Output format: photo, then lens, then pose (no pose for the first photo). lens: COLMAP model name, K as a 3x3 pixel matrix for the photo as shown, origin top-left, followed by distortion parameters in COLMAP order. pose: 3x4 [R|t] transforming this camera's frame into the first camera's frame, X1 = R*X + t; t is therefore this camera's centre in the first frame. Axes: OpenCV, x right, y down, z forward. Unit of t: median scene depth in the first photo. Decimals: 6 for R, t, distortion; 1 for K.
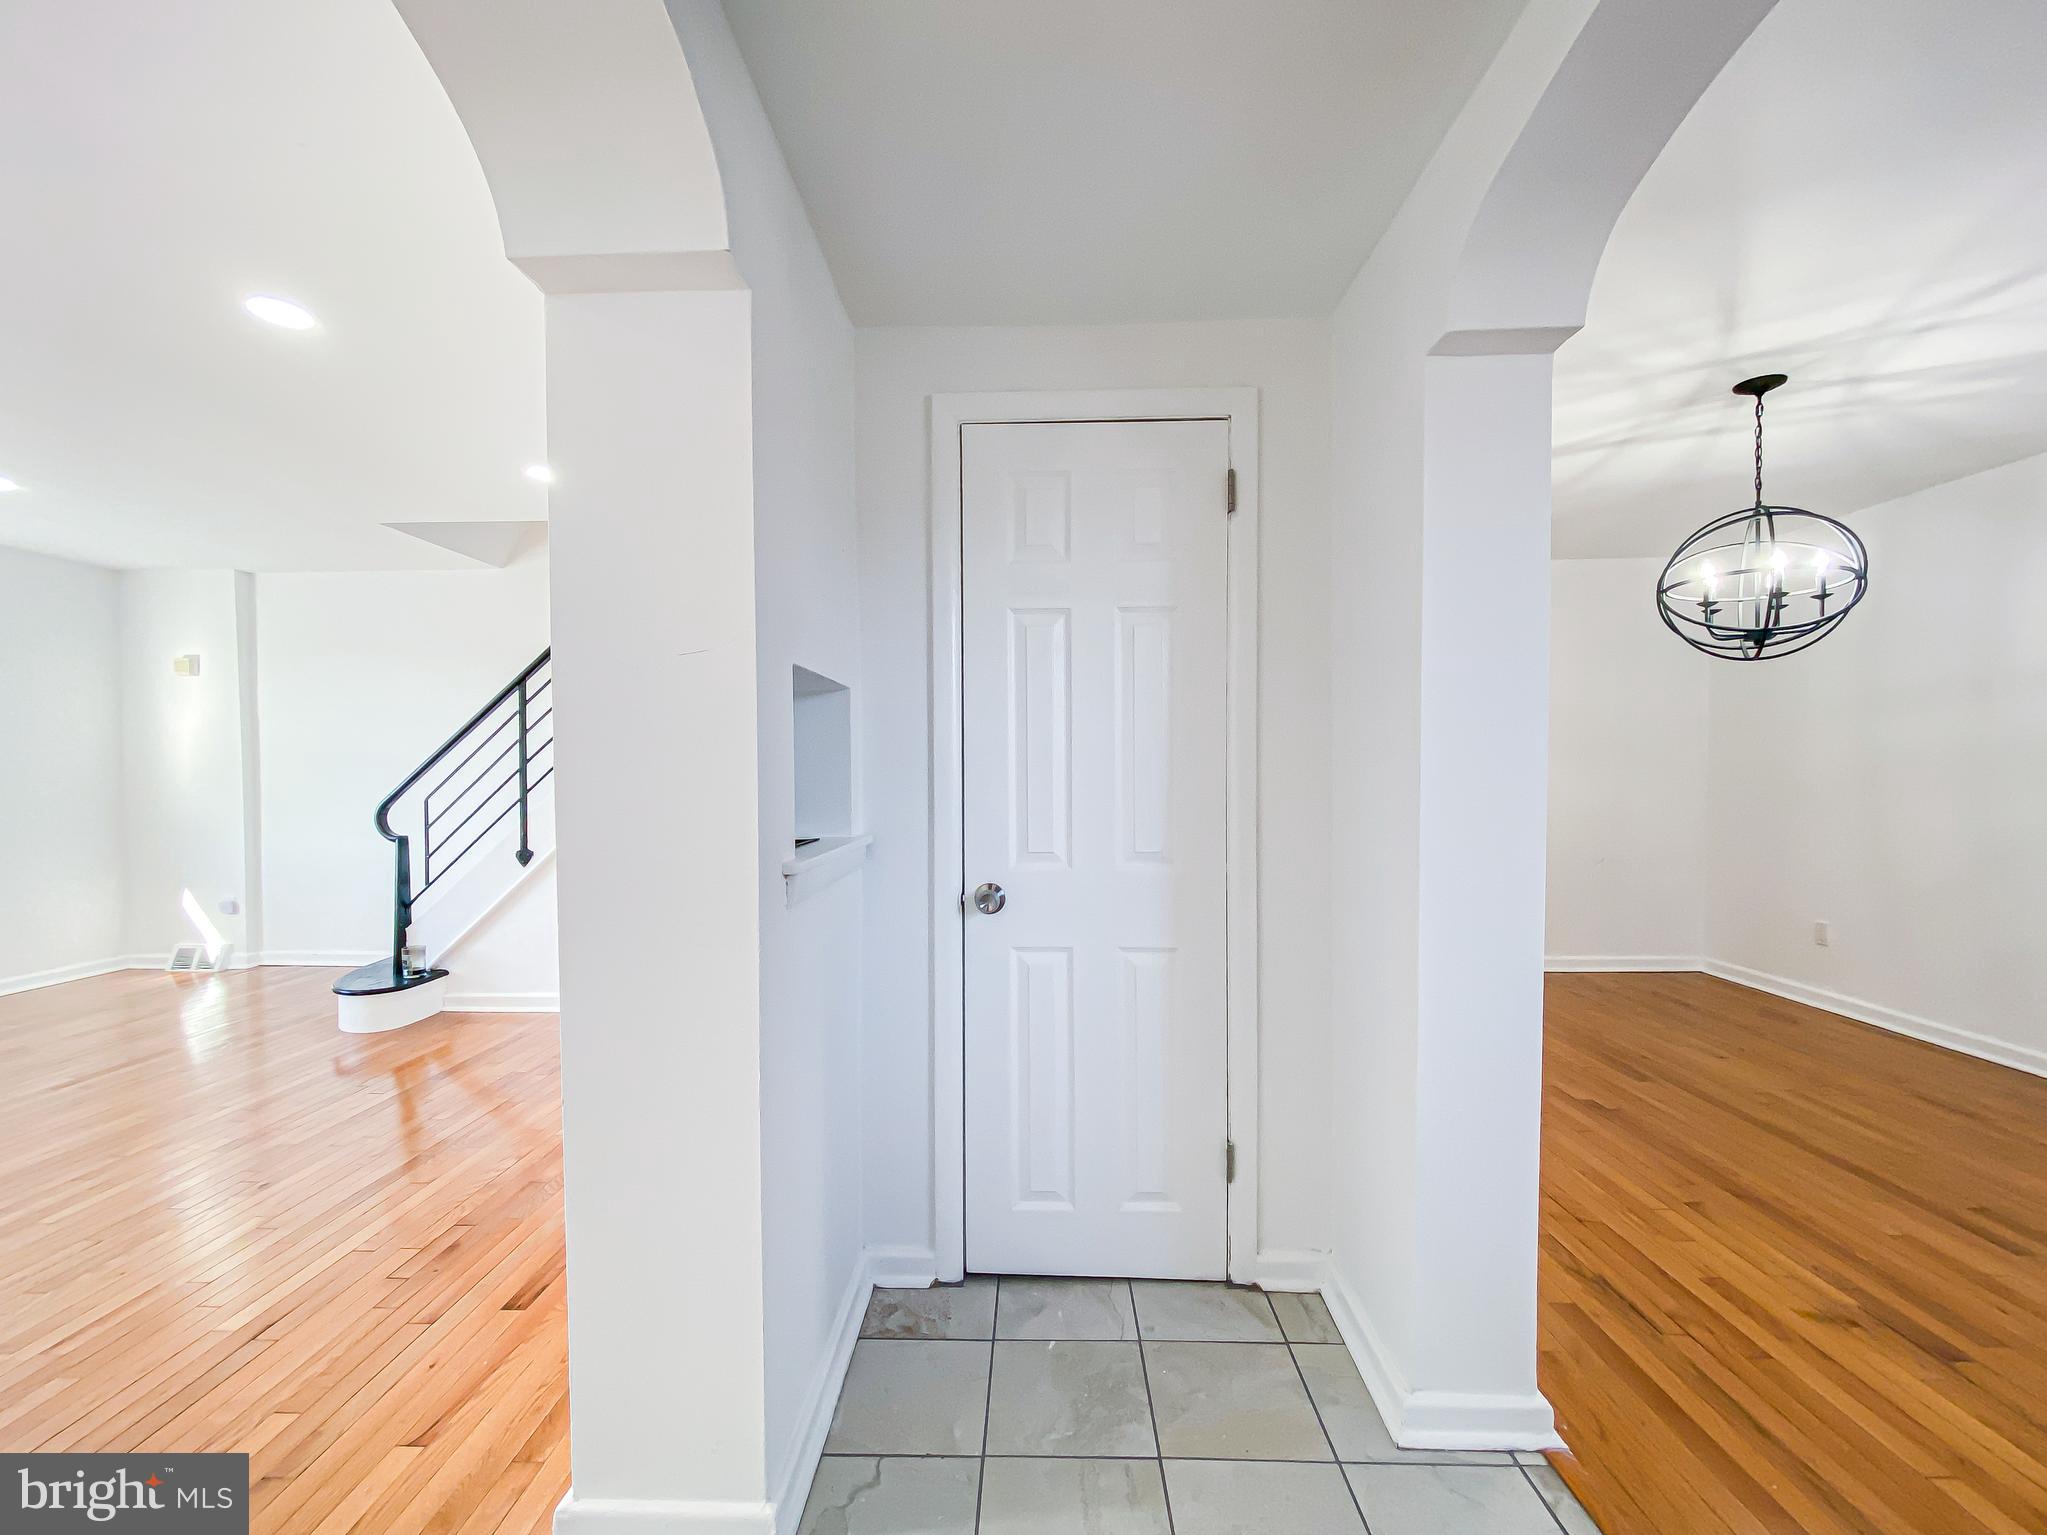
lens RADIAL K [[854.6, 0, 1012.5], [0, 854.6, 787.5], [0, 0, 1]] dist [0.010084, -0.005479]
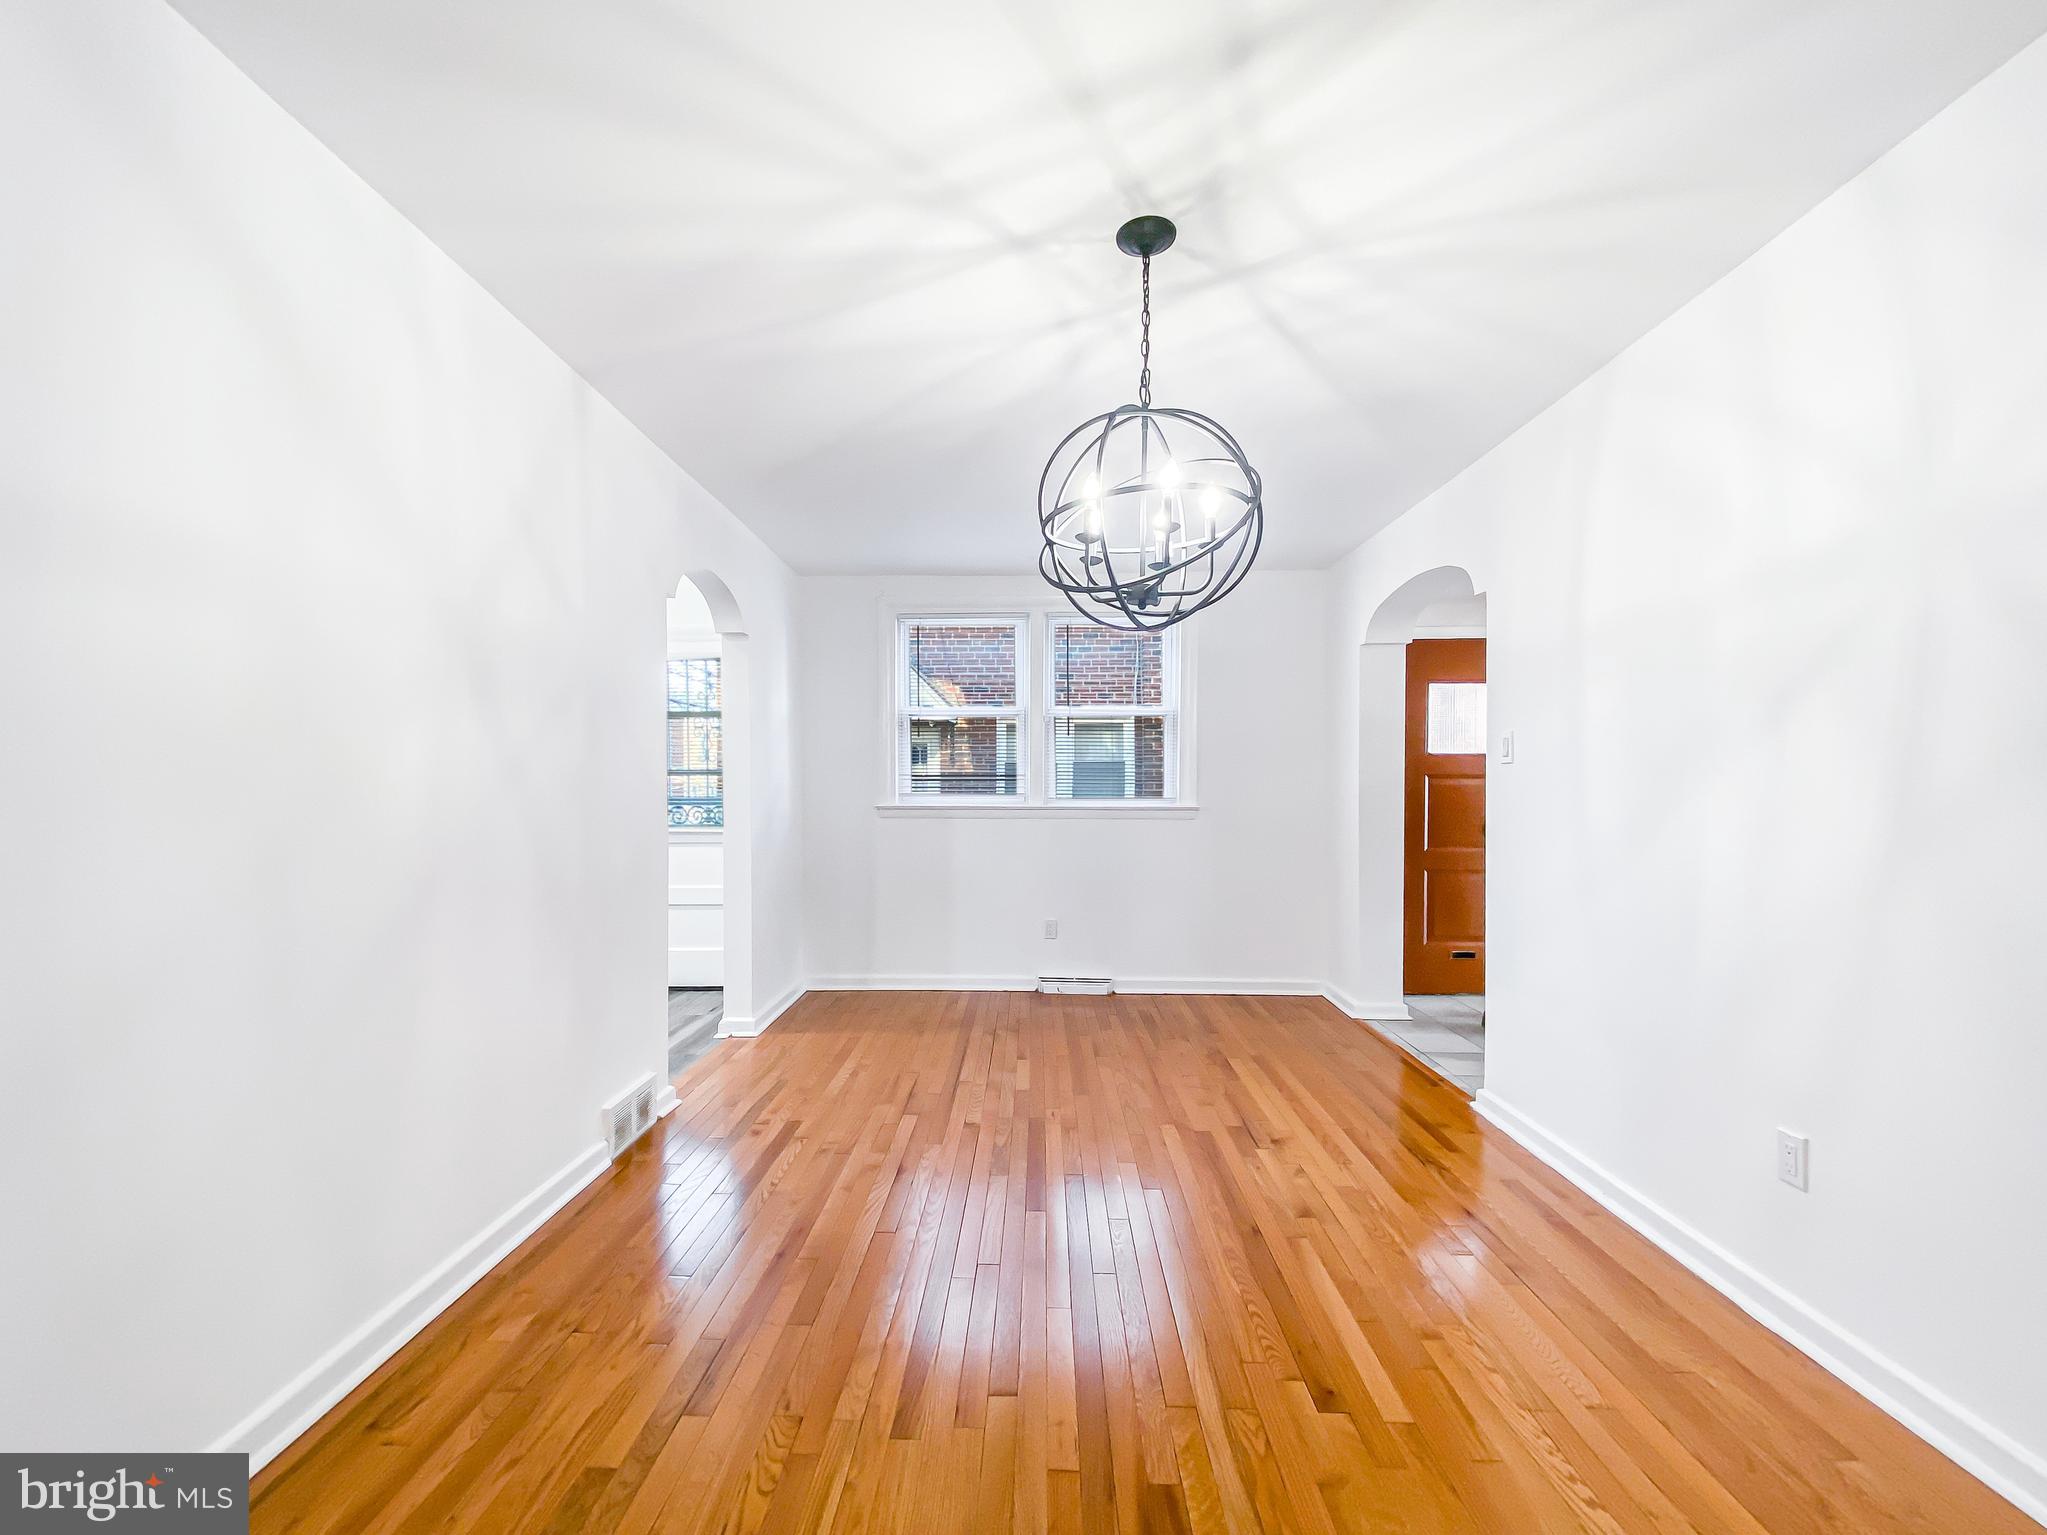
lens RADIAL K [[854.6, 0, 1013.6], [0, 854.6, 801.0], [0, 0, 1]] dist [0.010084, -0.005479]
pose [[-0.999973, -0.002982, 0.006651, 1.011536], [-0.002774, 0.999517, 0.030947, -0.033034], [-0.006740, 0.030928, -0.999499, 1.782635]]
